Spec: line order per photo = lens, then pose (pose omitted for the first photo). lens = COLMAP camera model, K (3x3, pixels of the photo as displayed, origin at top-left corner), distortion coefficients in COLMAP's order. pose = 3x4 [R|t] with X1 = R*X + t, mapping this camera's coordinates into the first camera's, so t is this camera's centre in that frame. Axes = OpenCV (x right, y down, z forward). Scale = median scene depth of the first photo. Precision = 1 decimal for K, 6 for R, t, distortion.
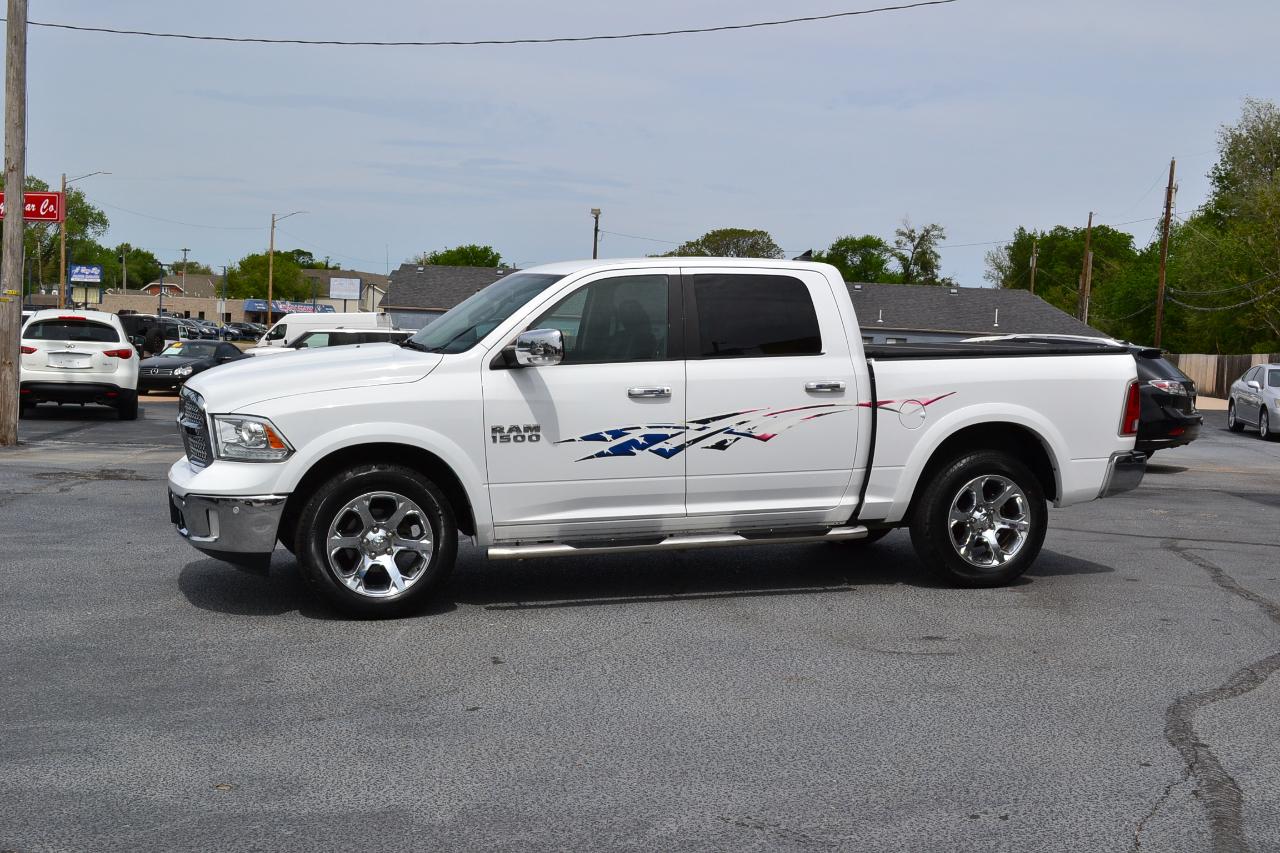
lens RADIAL K [[1540.1, 0, 629.5], [0, 1540.1, 429.9], [0, 0, 1]] dist [-0.047220, 0.000000]
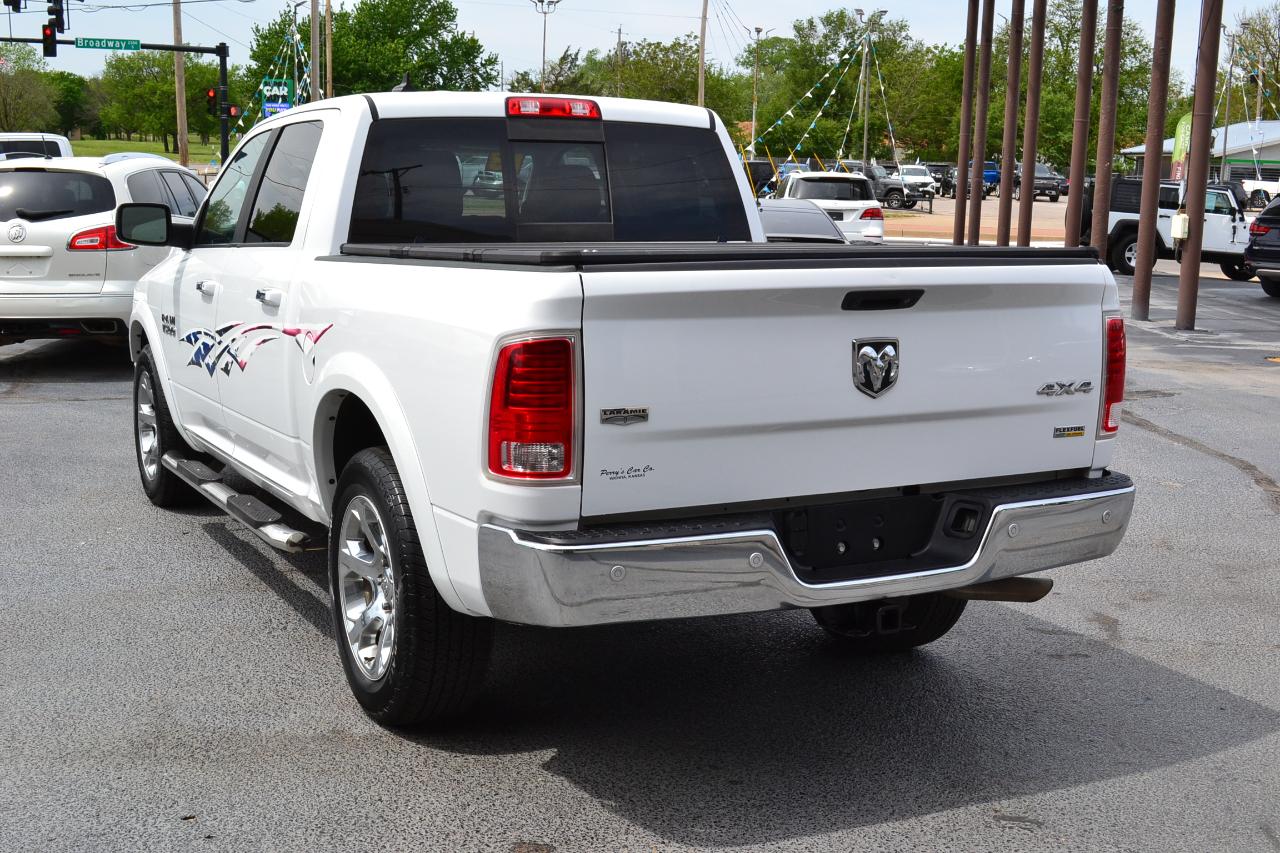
lens RADIAL K [[1540.1, 0, 638.8], [0, 1540.1, 431.7], [0, 0, 1]] dist [-0.047220, 0.000000]
pose [[0.165779, 0.140825, -0.976056, 0.788287], [-0.080607, 0.988375, 0.128912, -0.068043], [0.982863, 0.057306, 0.175203, 1.069094]]
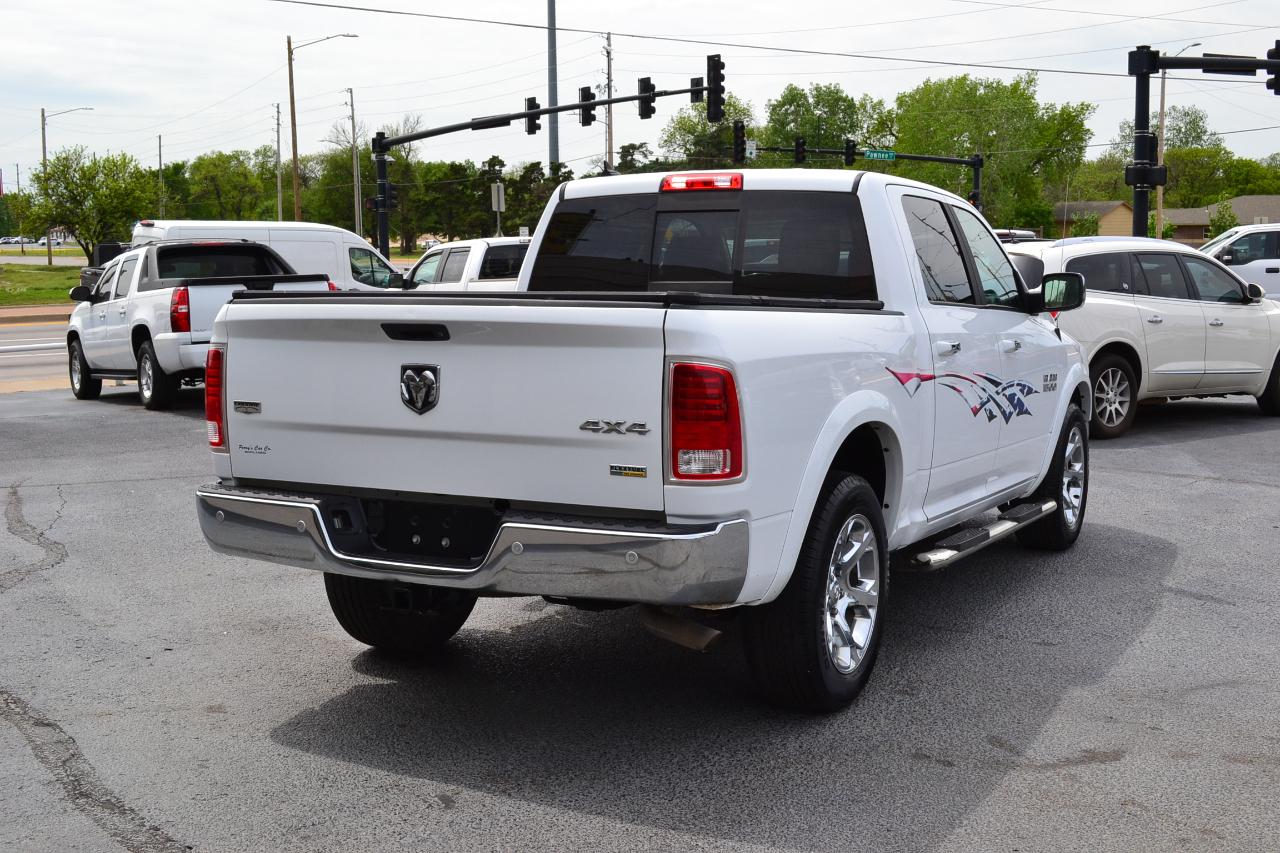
lens RADIAL K [[1540.1, 0, 625.2], [0, 1540.1, 426.2], [0, 0, 1]] dist [-0.047220, 0.000000]
pose [[-0.717733, 0.052266, -0.694354, 0.677523], [-0.062470, 0.988325, 0.138967, -0.101585], [0.693510, 0.143118, -0.706088, 1.665447]]
